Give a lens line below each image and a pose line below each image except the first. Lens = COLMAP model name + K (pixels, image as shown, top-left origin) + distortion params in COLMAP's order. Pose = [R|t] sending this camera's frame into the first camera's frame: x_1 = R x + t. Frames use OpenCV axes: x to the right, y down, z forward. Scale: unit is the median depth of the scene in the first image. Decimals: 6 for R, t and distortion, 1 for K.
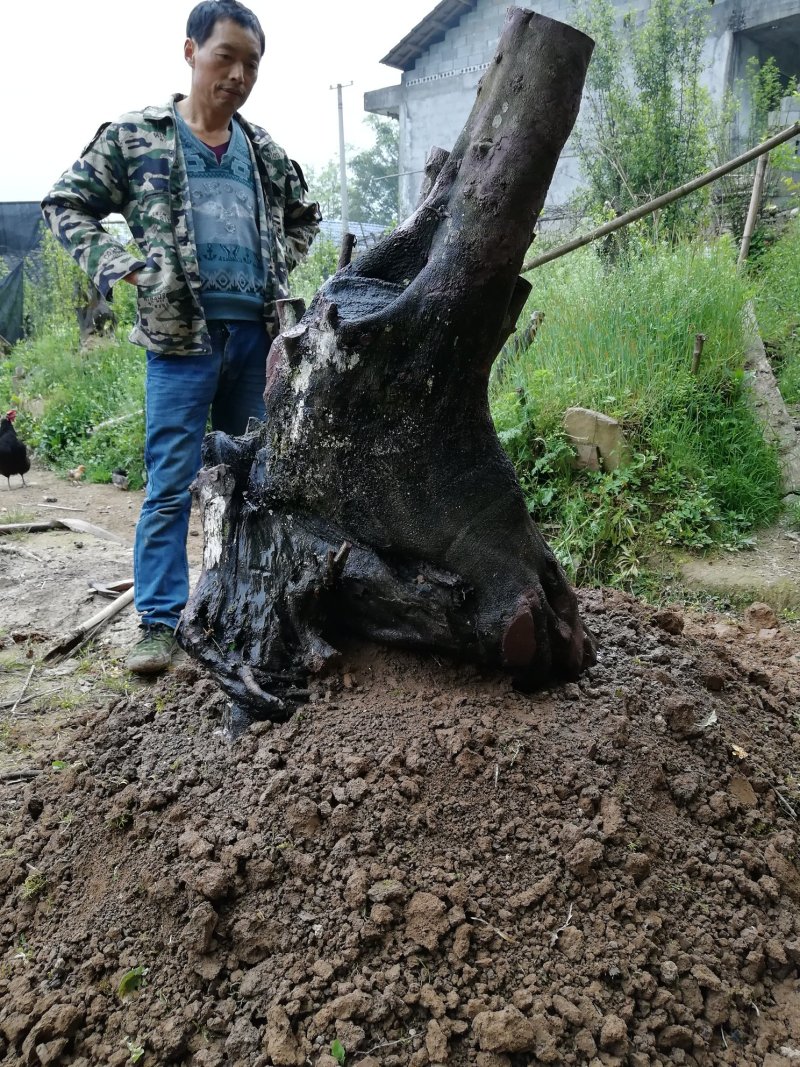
lens RADIAL K [[874.1, 0, 400.0], [0, 874.1, 533.5], [0, 0, 1]] dist [-0.005457, 0.047594]
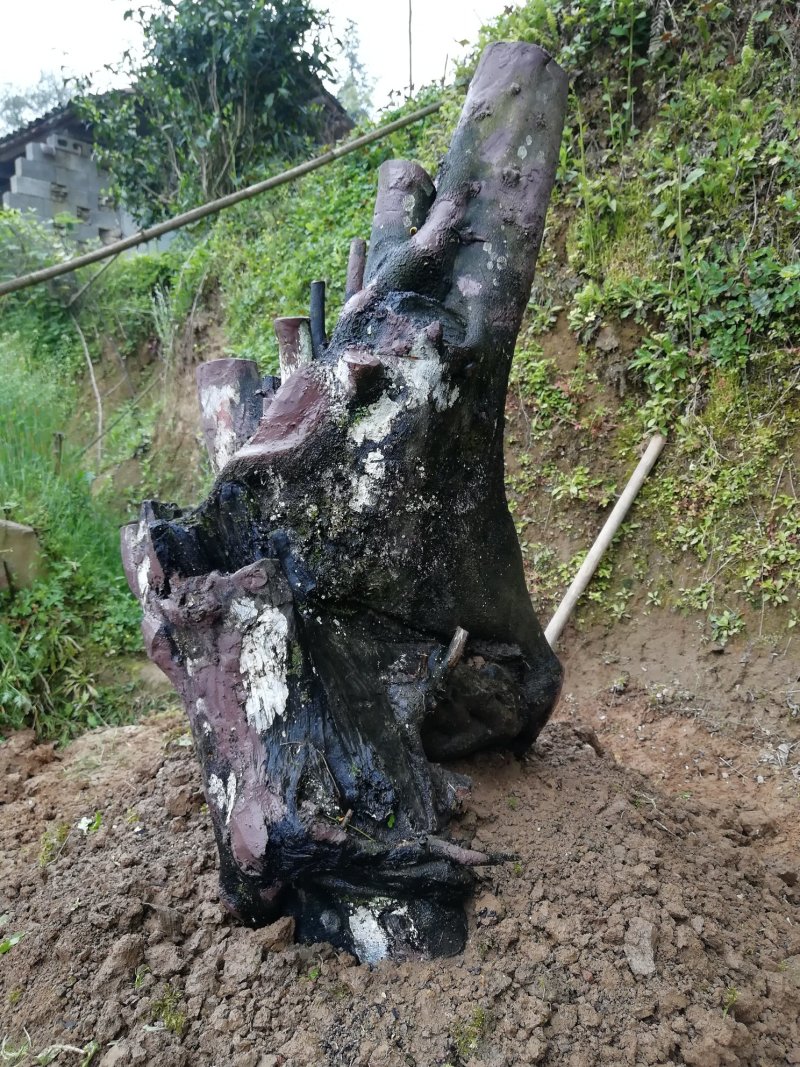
lens RADIAL K [[874.1, 0, 400.0], [0, 874.1, 533.5], [0, 0, 1]] dist [-0.005457, 0.047594]
pose [[0.543595, -0.101754, 0.833157, -0.713836], [0.216925, 0.975933, -0.022342, -0.064886], [-0.810832, 0.192877, 0.552585, 0.590590]]
